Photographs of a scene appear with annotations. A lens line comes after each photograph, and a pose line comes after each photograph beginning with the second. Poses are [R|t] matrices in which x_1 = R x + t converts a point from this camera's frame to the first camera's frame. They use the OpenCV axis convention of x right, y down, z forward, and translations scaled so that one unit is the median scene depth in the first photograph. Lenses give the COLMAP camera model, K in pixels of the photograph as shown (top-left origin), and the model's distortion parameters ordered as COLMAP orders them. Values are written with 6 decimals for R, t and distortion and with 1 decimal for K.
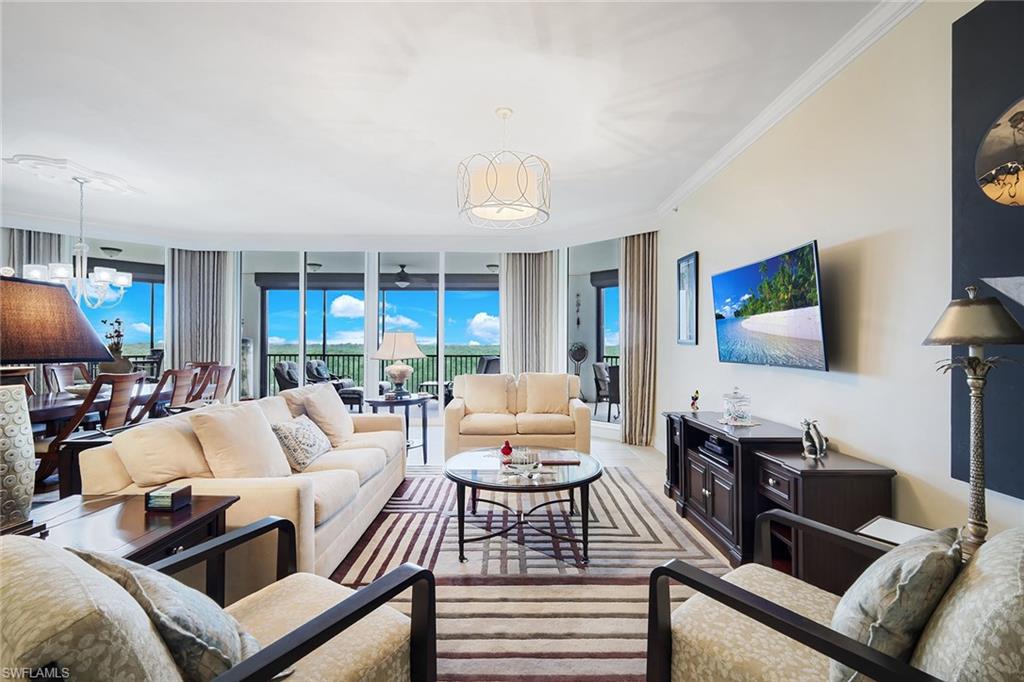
lens RADIAL K [[447.6, 0, 509.7], [0, 447.6, 342.2], [0, 0, 1]] dist [0.004227, 0.000660]
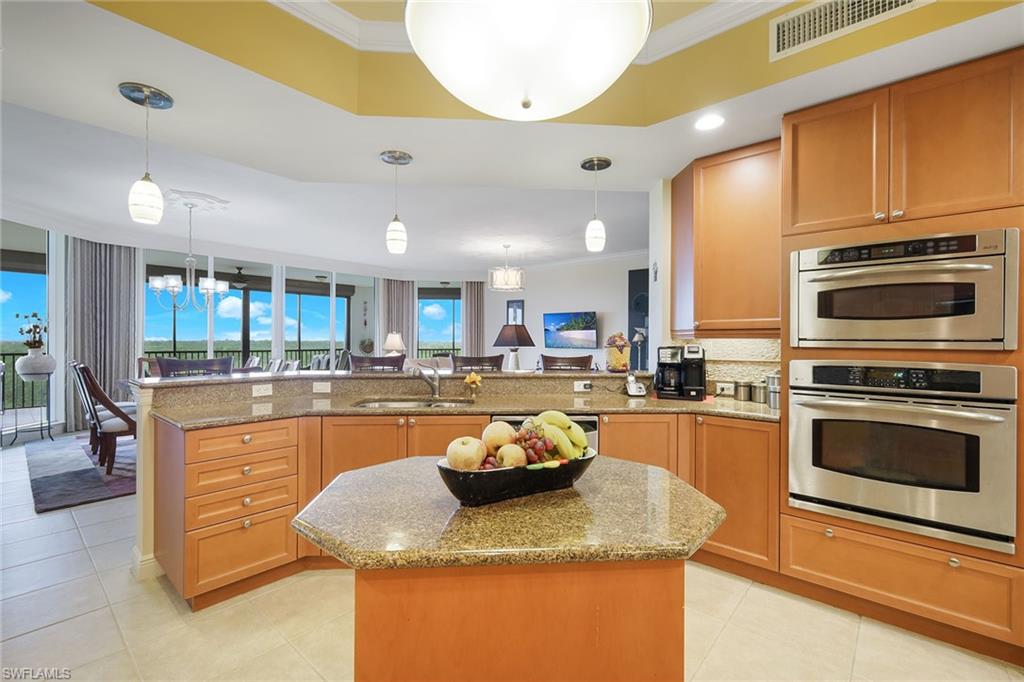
lens RADIAL K [[447.6, 0, 511.0], [0, 447.6, 338.7], [0, 0, 1]] dist [0.004227, 0.000660]
pose [[0.653332, 0.000461, 0.757071, -0.665174], [-0.004980, 0.999981, 0.003689, -0.007608], [-0.757055, -0.006180, 0.653322, -0.215899]]
